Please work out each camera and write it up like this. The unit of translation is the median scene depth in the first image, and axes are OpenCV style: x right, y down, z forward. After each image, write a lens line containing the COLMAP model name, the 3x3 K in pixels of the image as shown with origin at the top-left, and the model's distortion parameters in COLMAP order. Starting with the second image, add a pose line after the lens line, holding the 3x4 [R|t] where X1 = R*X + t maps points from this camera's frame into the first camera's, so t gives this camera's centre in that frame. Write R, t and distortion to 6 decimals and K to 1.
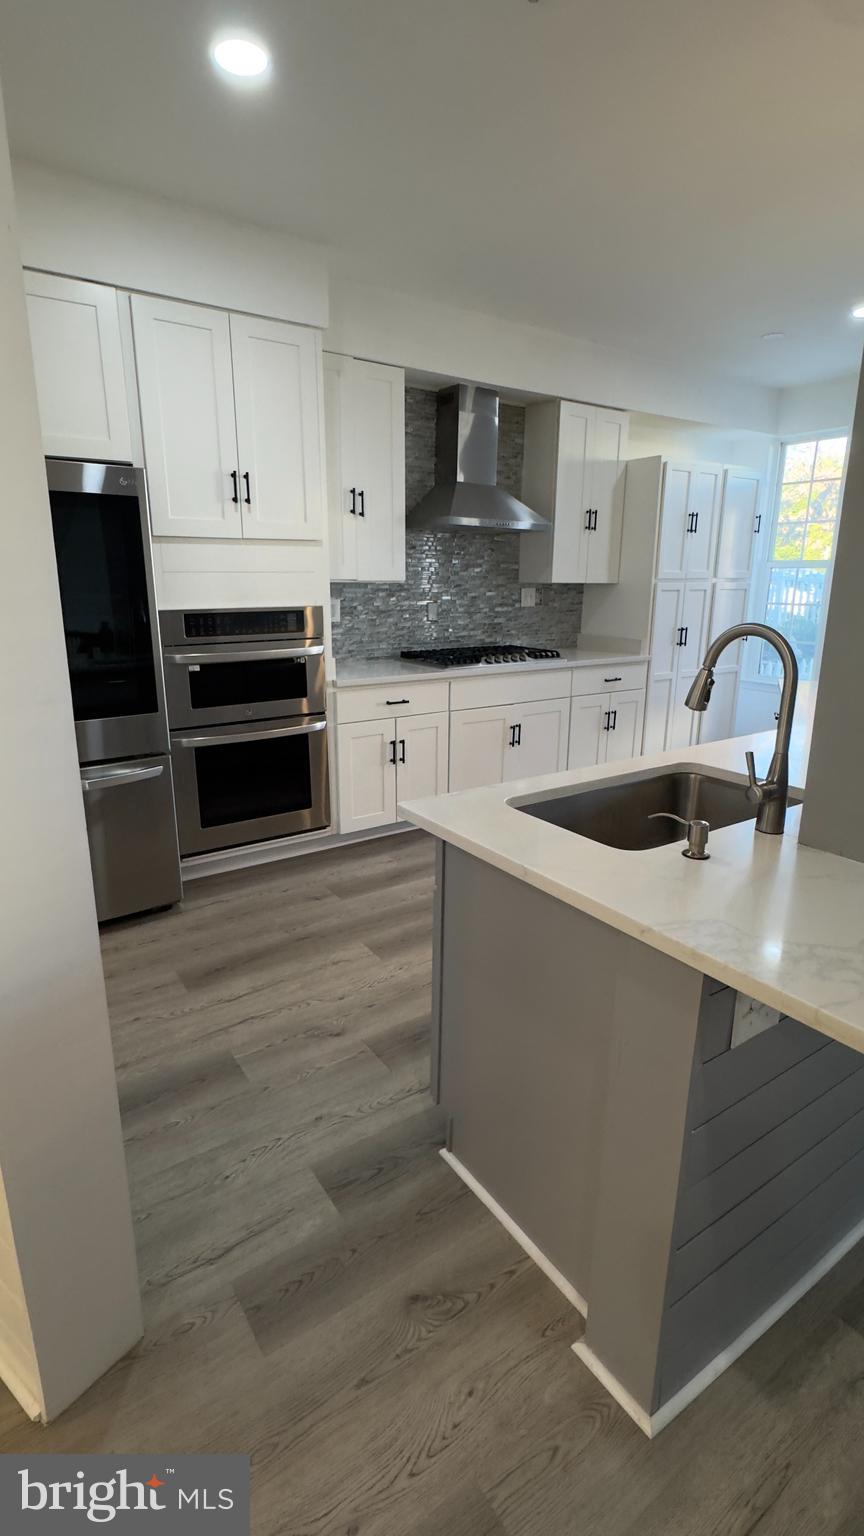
lens RADIAL K [[725.8, 0, 432.0], [0, 725.8, 768.0], [0, 0, 1]] dist [-0.001335, -0.000317]
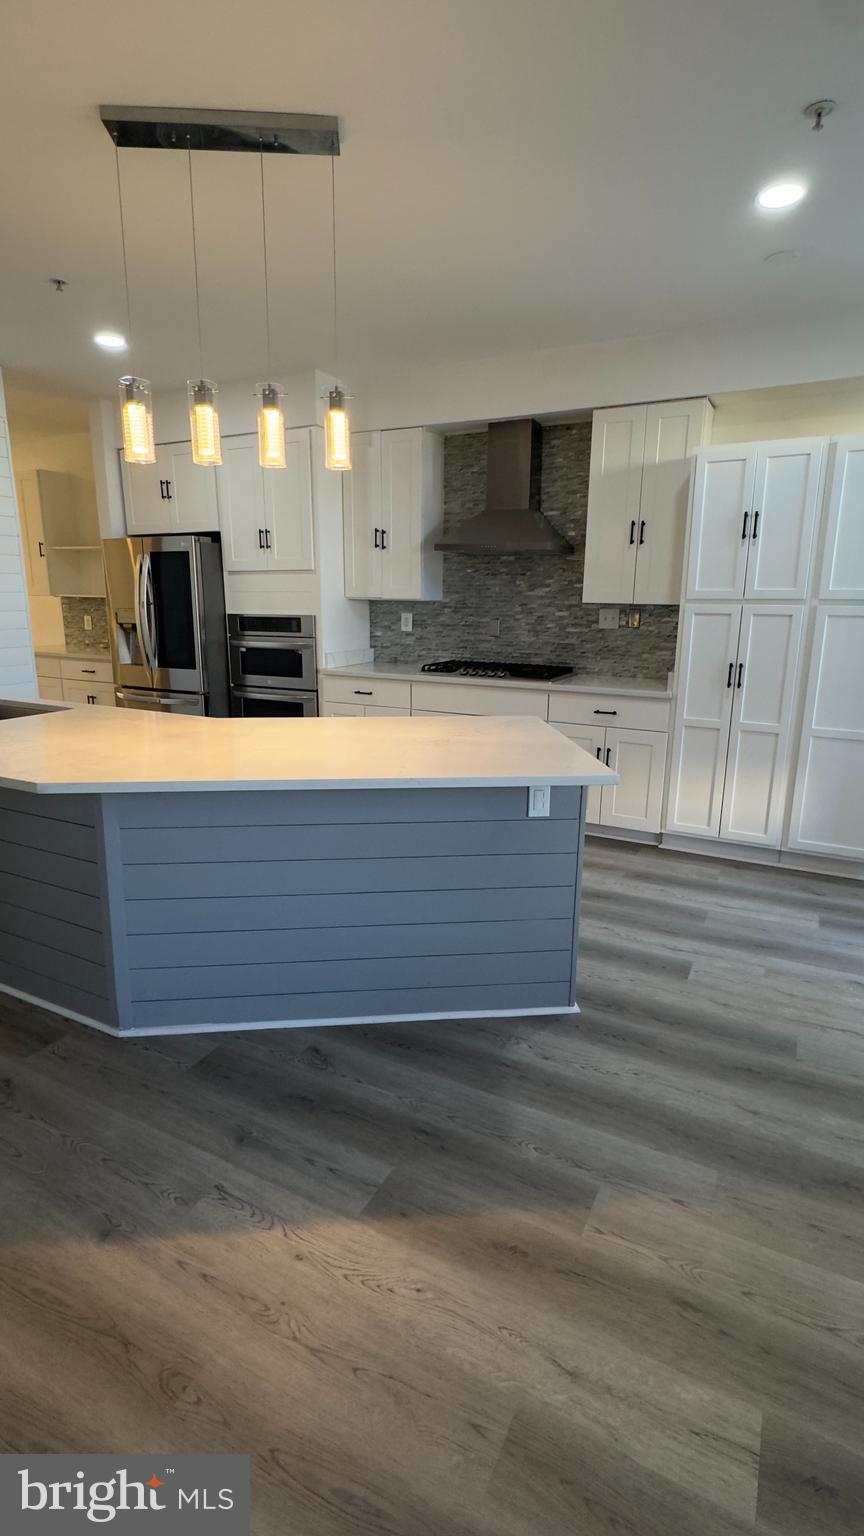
lens RADIAL K [[725.8, 0, 432.0], [0, 725.8, 768.0], [0, 0, 1]] dist [-0.001335, -0.000317]
pose [[0.478133, 0.202043, -0.854733, 0.958141], [-0.230411, 0.967950, 0.099916, -0.100384], [0.847526, 0.149166, 0.509362, 0.401334]]
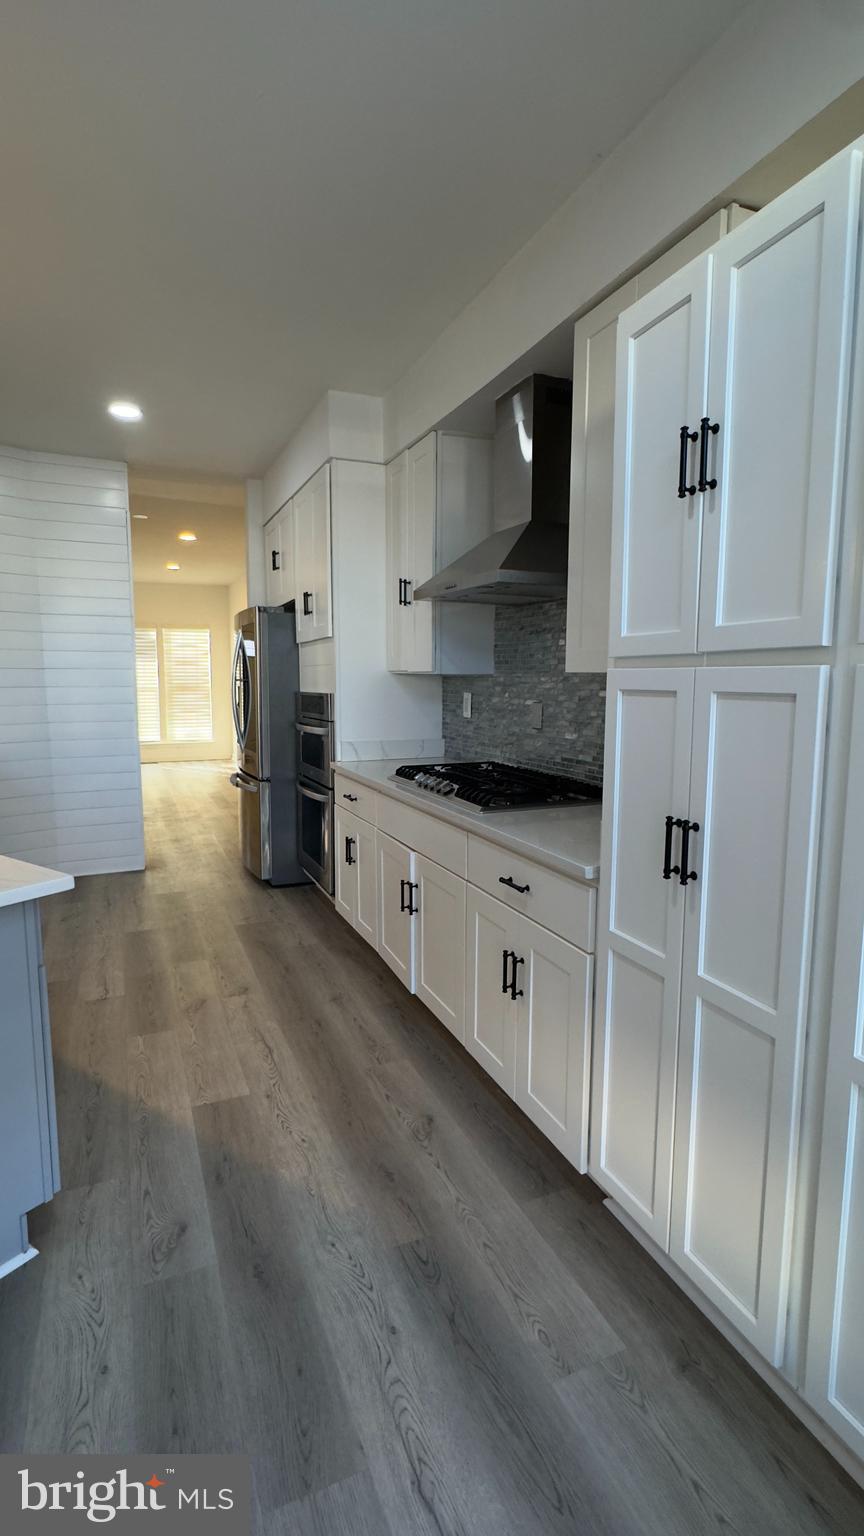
lens RADIAL K [[728.6, 0, 429.3], [0, 728.6, 766.0], [0, 0, 1]] dist [-0.003073, 0.000216]
pose [[-0.192311, 0.111212, -0.975012, 0.717282], [-0.255929, 0.953491, 0.159236, -0.259704], [0.947374, 0.280157, -0.154904, 1.047099]]
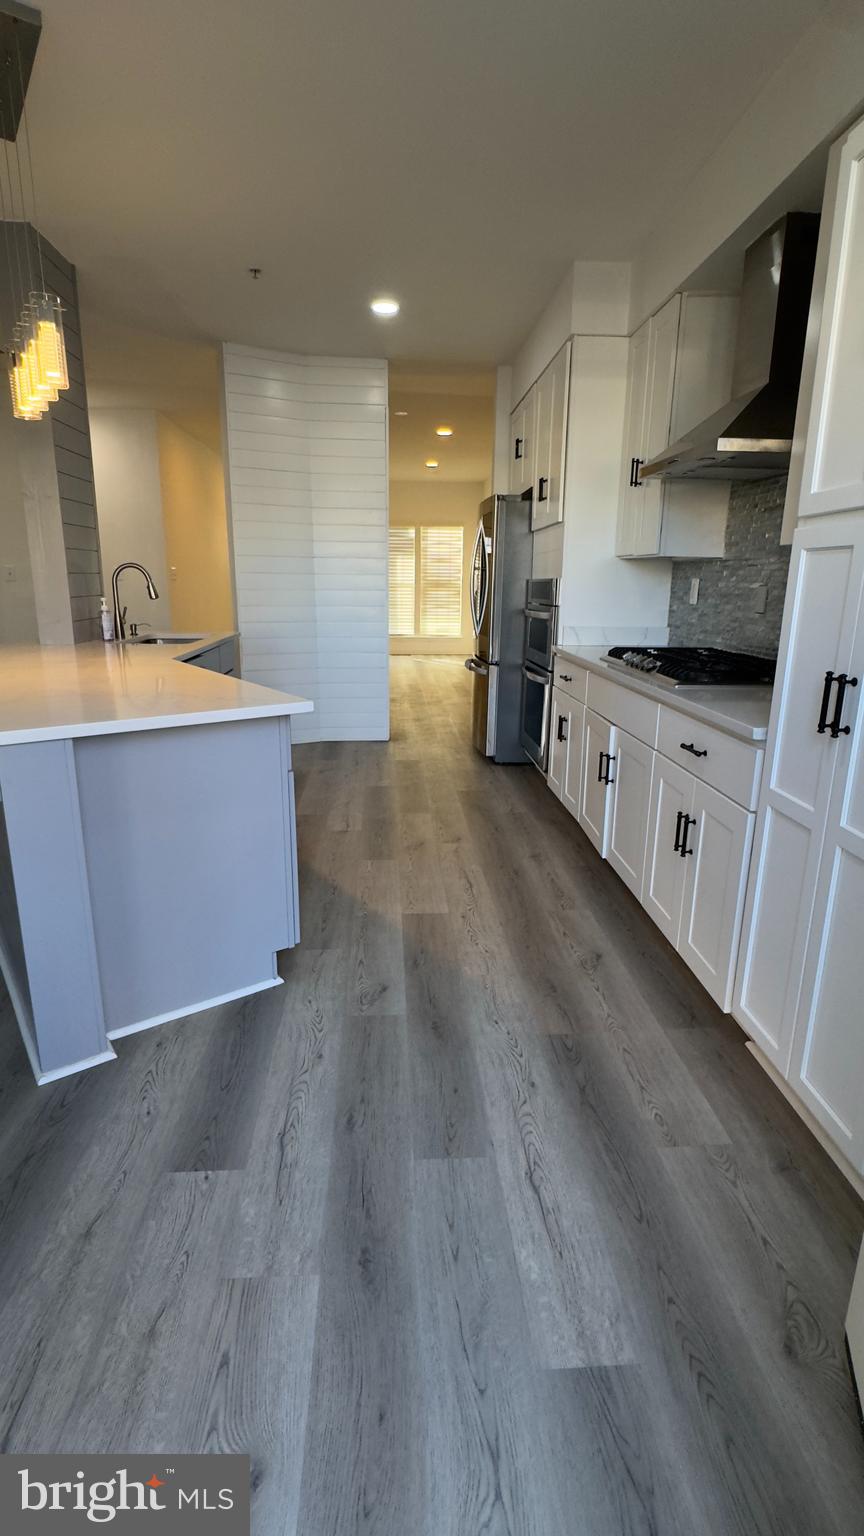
lens RADIAL K [[725.8, 0, 432.0], [0, 725.8, 768.0], [0, 0, 1]] dist [-0.001335, -0.000317]
pose [[-0.508628, 0.203752, -0.836530, 0.760355], [-0.235559, 0.901593, 0.362824, -0.251629], [0.828136, 0.381595, -0.410580, 1.106925]]
